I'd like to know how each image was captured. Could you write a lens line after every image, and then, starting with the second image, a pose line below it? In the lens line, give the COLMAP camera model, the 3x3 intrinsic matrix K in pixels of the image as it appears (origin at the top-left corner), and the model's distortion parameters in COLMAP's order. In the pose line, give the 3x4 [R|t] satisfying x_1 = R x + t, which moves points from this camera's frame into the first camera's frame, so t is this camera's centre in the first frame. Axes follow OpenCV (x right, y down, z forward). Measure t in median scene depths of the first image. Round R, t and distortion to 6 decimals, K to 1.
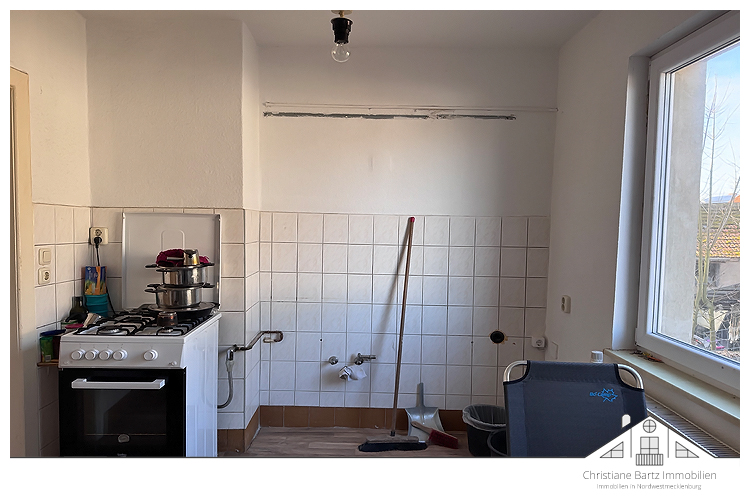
lens RADIAL K [[516.0, 0, 375.0], [0, 516.0, 250.0], [0, 0, 1]] dist [0.136633, -0.170601]
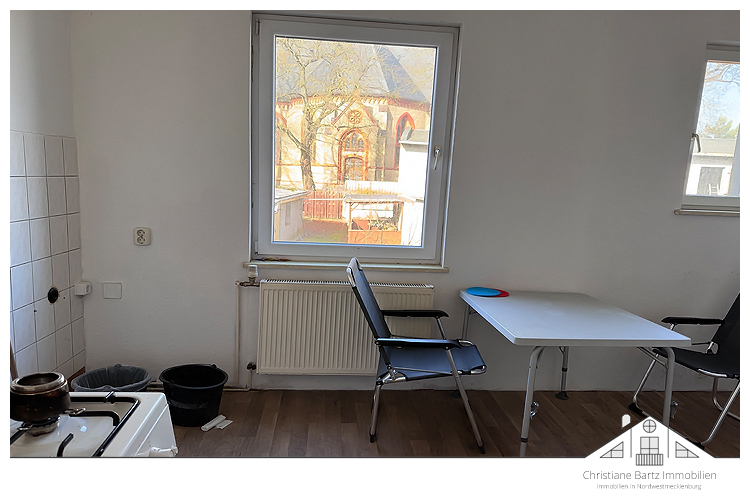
lens RADIAL K [[506.0, 0, 375.0], [0, 506.0, 250.0], [0, 0, 1]] dist [0.151981, -0.161334]
pose [[-0.080021, -0.157754, 0.984231, -0.554161], [-0.000467, 0.987403, 0.158225, -0.021269], [-0.996793, 0.012201, -0.079086, 0.588134]]
